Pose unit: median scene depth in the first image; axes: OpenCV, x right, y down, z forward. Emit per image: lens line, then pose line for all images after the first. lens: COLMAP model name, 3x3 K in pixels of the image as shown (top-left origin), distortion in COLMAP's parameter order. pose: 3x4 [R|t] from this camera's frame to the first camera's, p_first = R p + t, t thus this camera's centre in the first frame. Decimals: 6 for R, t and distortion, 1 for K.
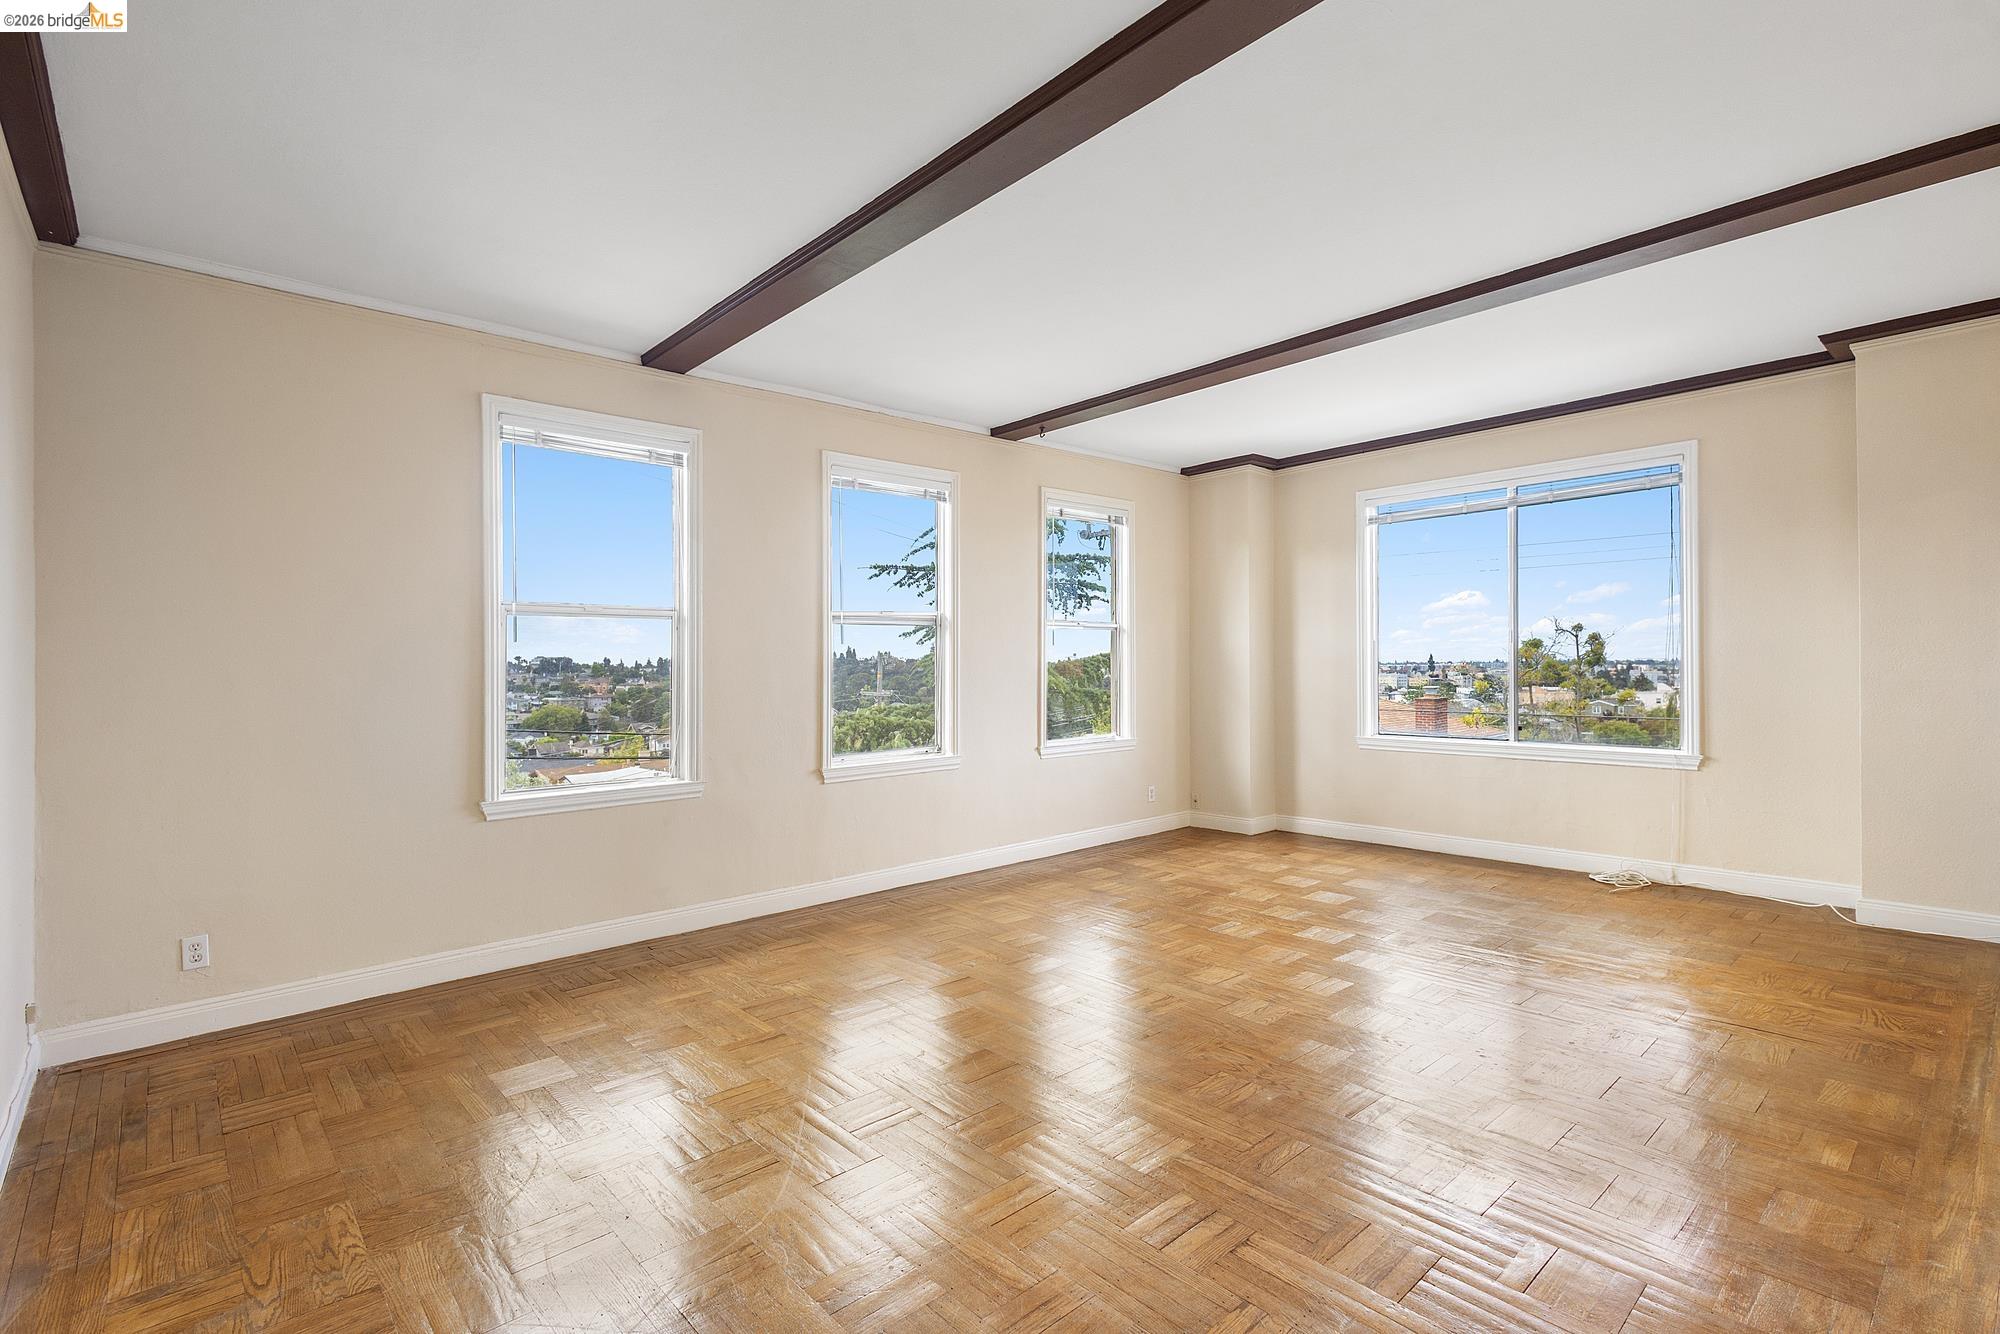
lens RADIAL K [[924.3, 0, 998.6], [0, 924.3, 657.9], [0, 0, 1]] dist [0.004596, -0.000522]
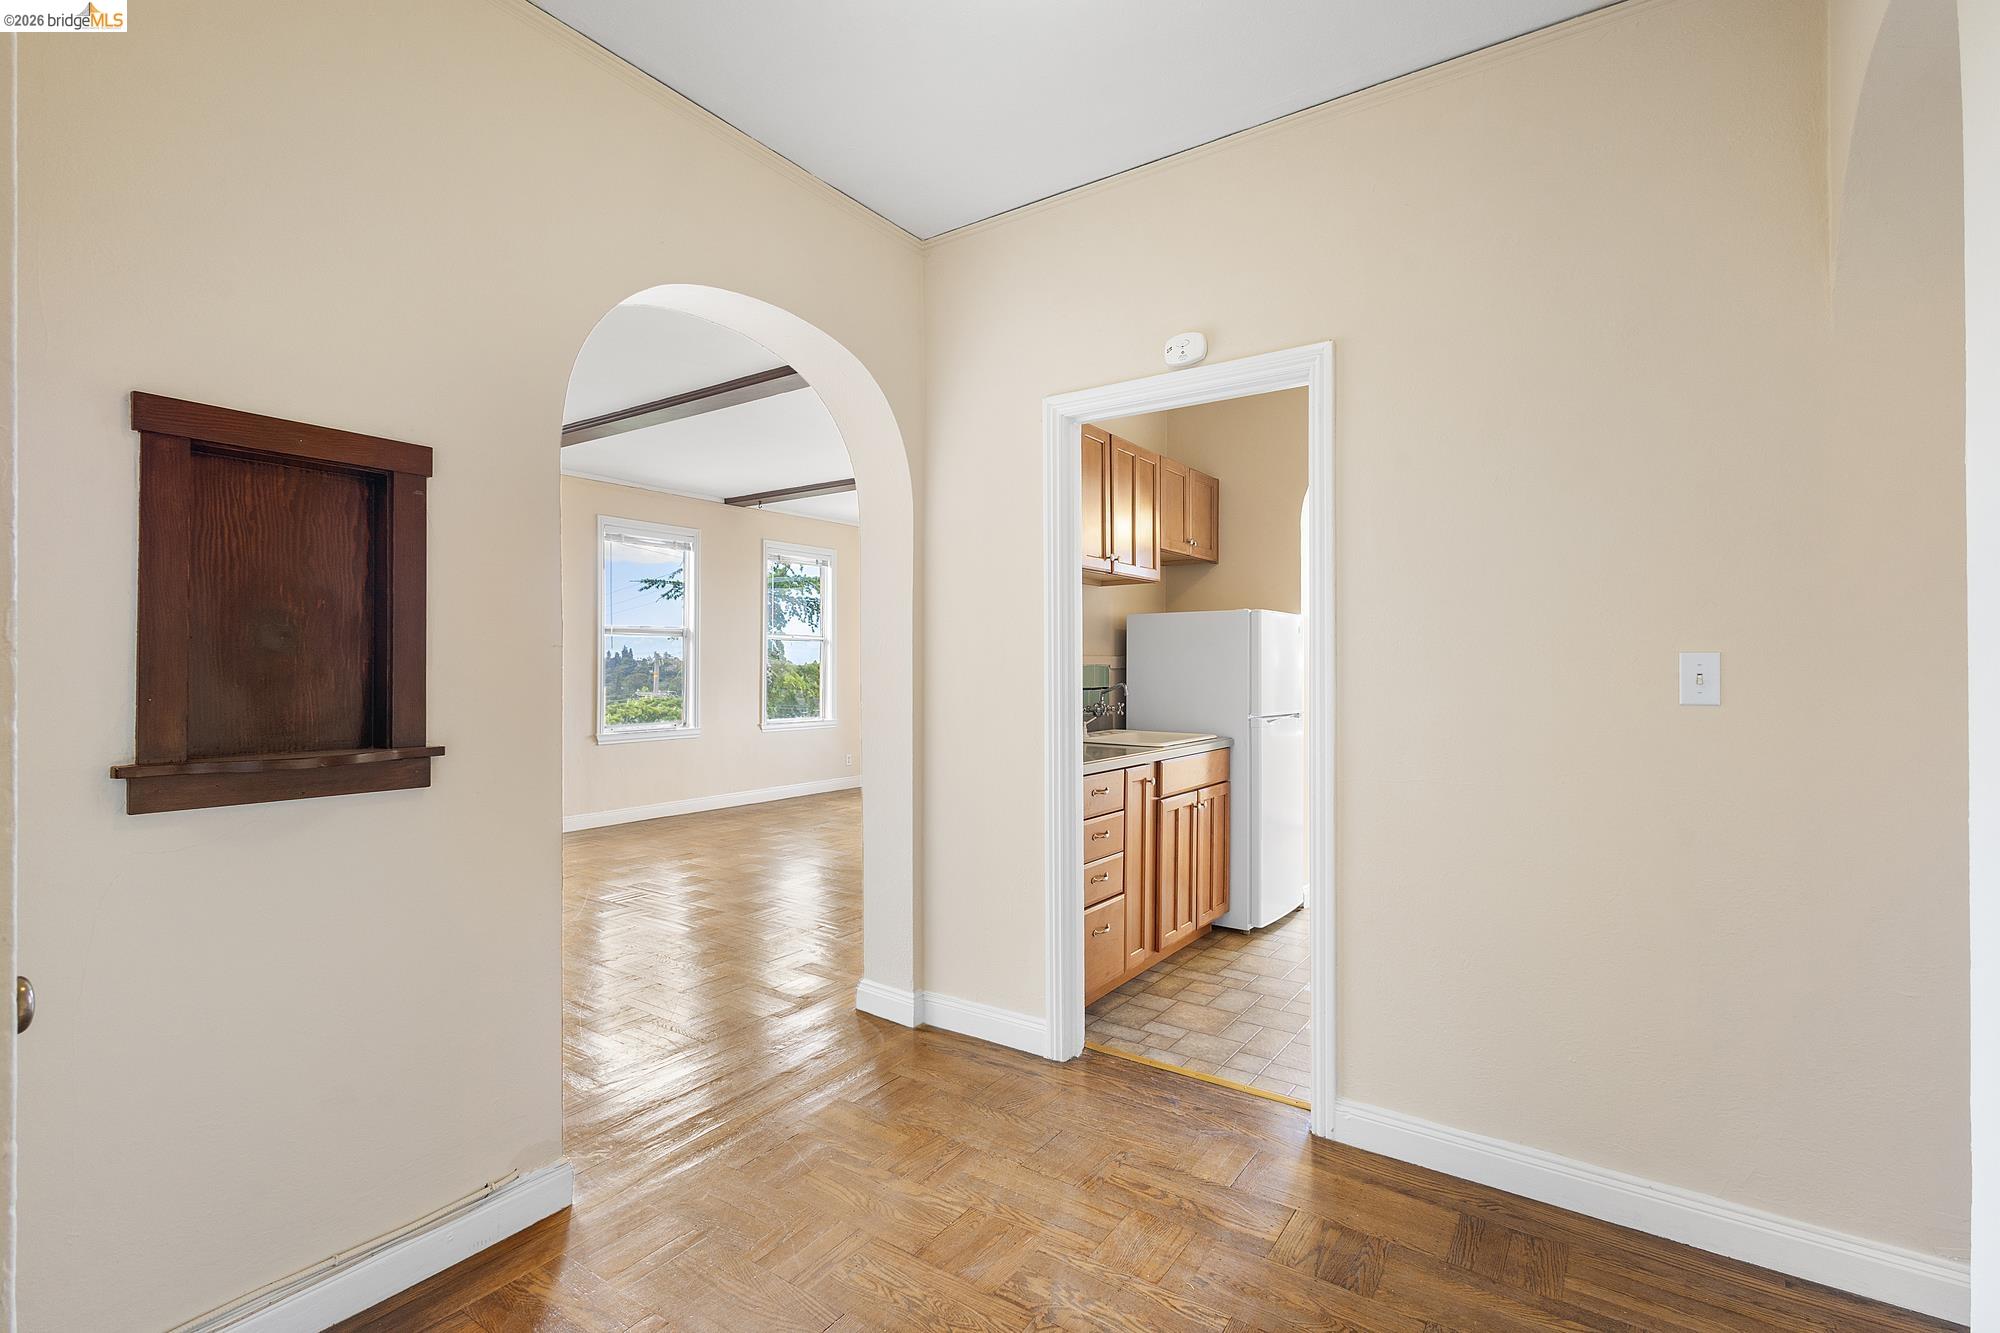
lens RADIAL K [[924.3, 0, 995.1], [0, 924.3, 684.3], [0, 0, 1]] dist [0.004596, -0.000522]
pose [[0.975949, 0.009043, 0.217811, 0.055015], [-0.014297, 0.999643, 0.022560, 0.000061], [-0.217529, -0.025131, 0.975730, -0.296889]]
